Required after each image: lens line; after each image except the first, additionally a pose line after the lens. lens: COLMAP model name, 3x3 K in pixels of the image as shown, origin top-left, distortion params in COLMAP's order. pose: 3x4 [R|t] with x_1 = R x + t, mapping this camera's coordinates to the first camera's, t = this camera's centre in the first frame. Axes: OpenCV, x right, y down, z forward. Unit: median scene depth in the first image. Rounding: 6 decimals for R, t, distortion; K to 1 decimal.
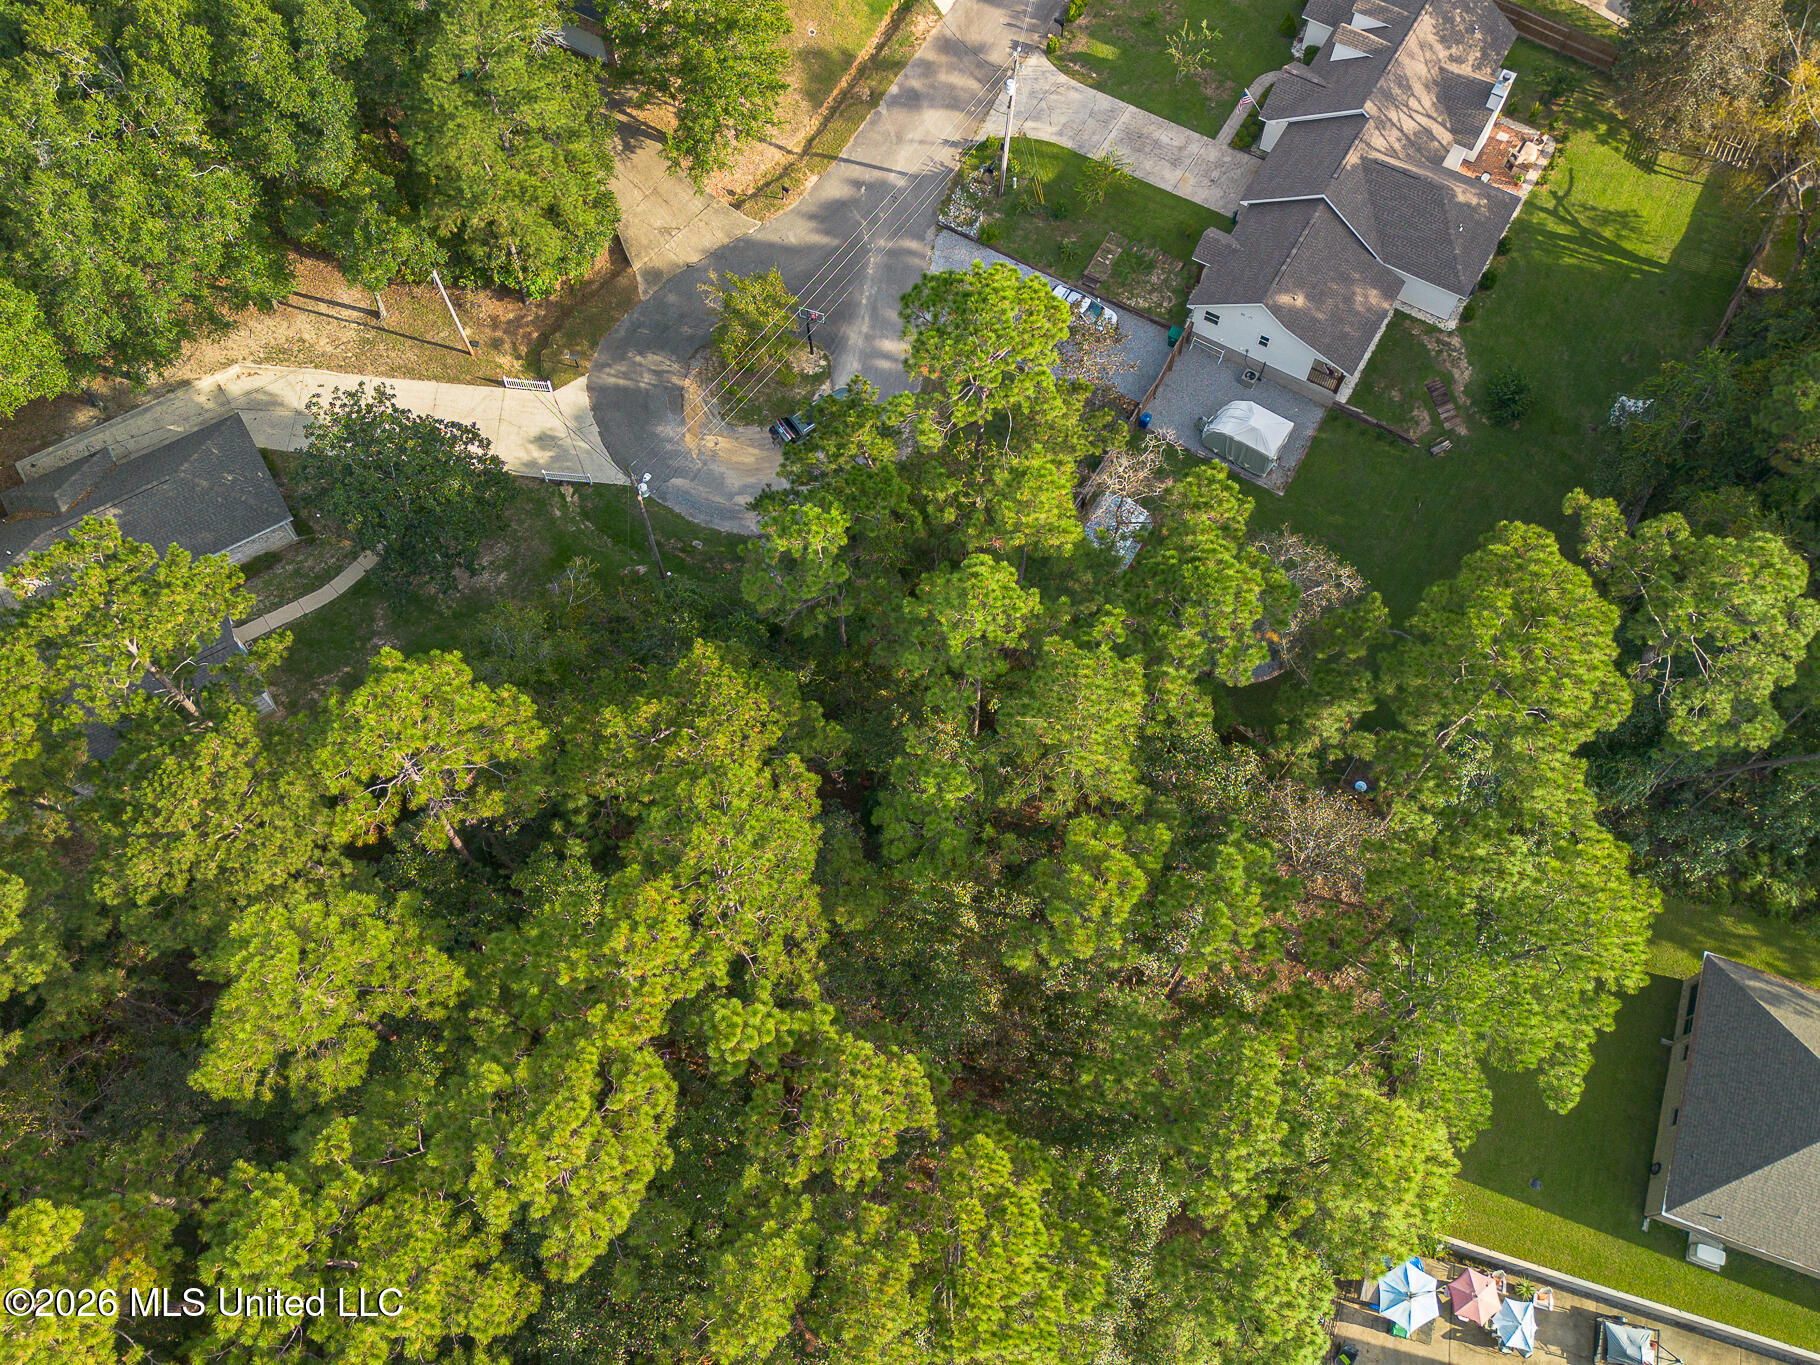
lens RADIAL K [[1509.4, 0, 911.1], [0, 1509.4, 681.9], [0, 0, 1]] dist [0.031111, 0.006602]
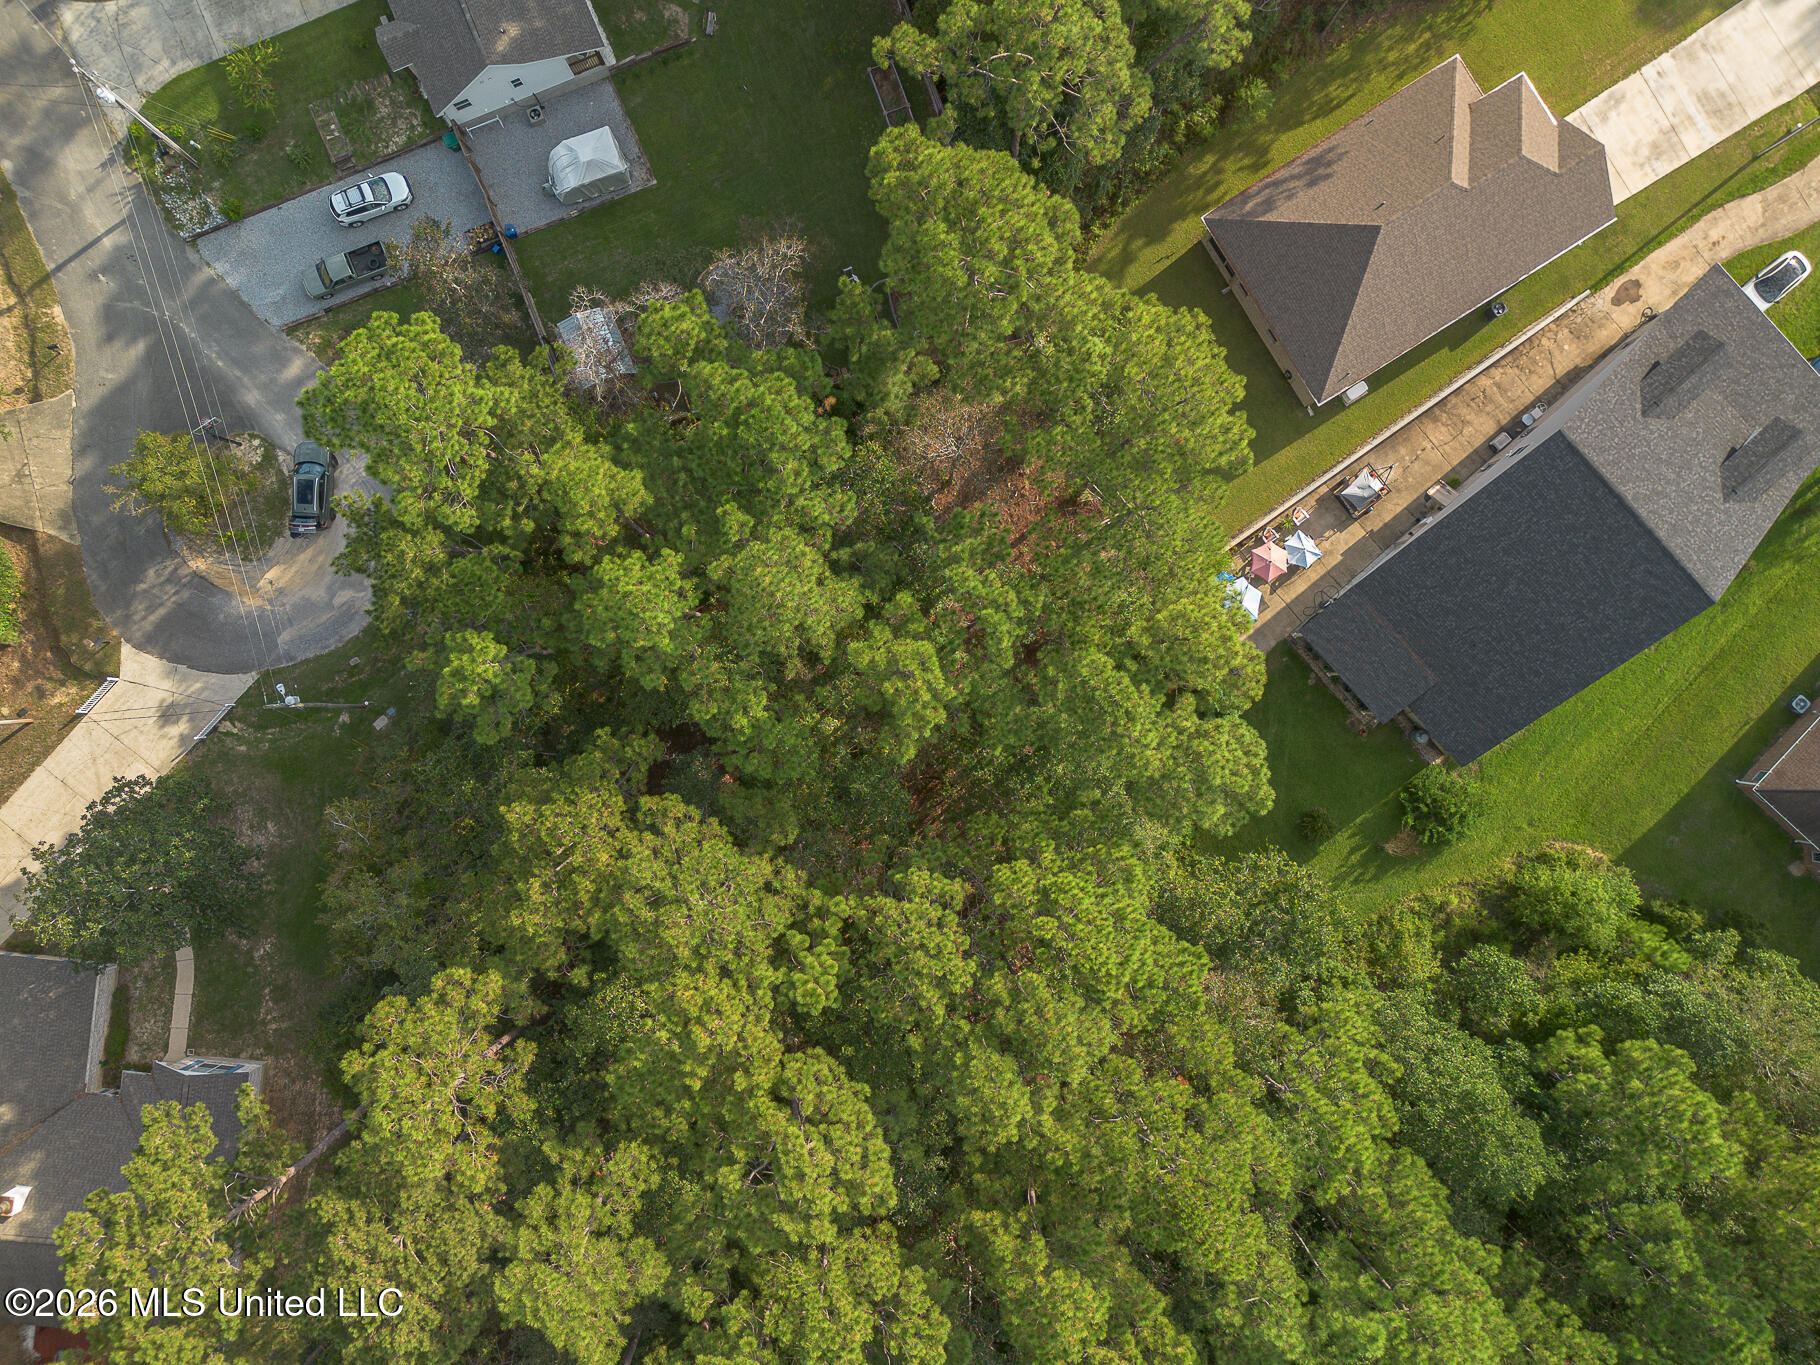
lens RADIAL K [[1285.1, 0, 898.2], [0, 1285.1, 688.7], [0, 0, 1]] dist [0.031317, -0.015911]
pose [[0.607909, -0.793990, 0.005141, 0.069728], [0.725369, 0.557980, 0.403111, -0.172397], [-0.322935, -0.241326, 0.915137, 0.057115]]
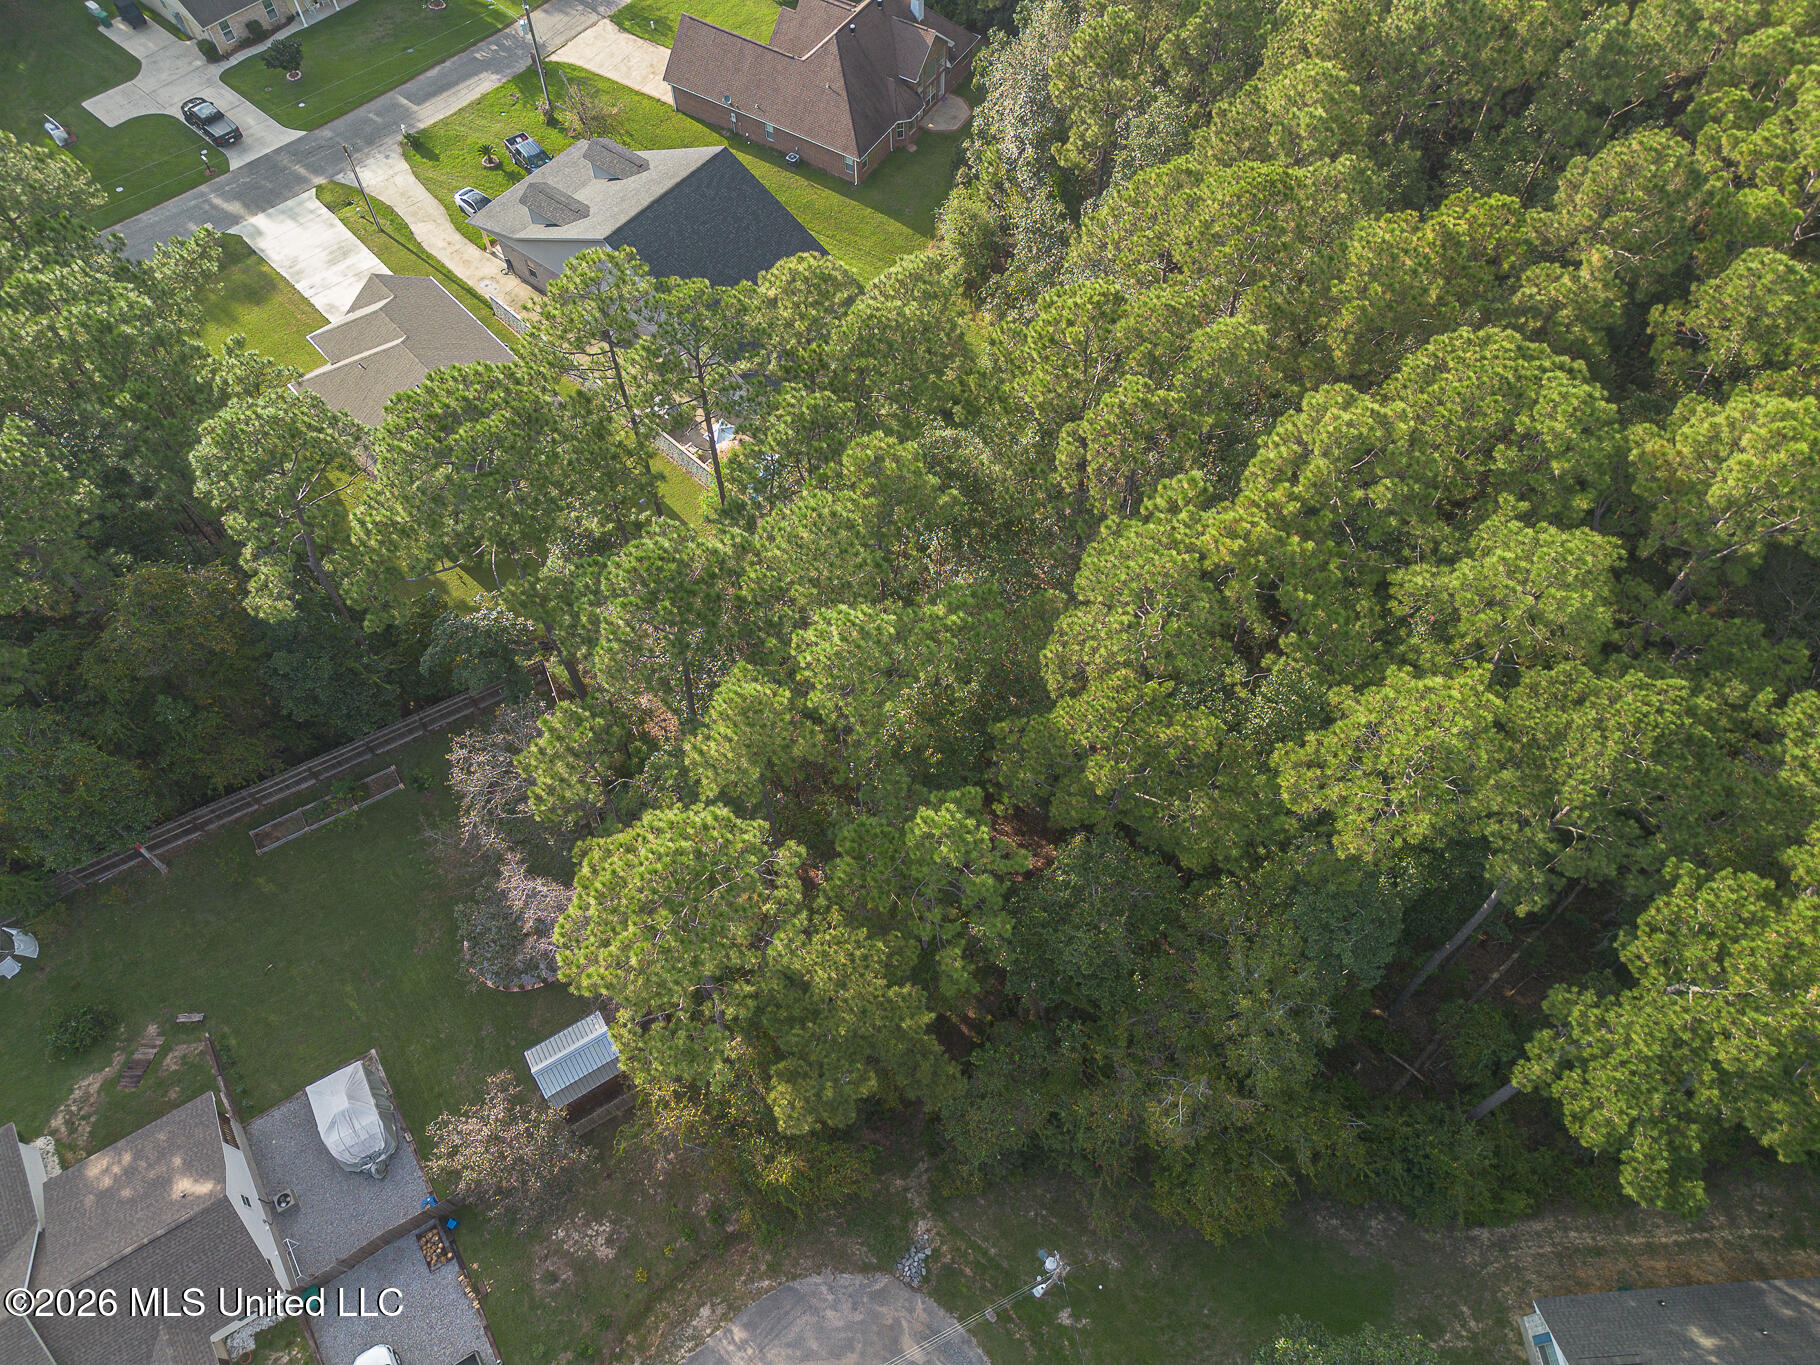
lens RADIAL K [[1285.1, 0, 910.4], [0, 1285.1, 689.6], [0, 0, 1]] dist [0.031317, -0.015911]
pose [[-0.890927, -0.384834, 0.241146, -0.147931], [0.417432, -0.484767, 0.768604, -0.496898], [-0.178885, 0.785432, 0.592534, 0.332572]]
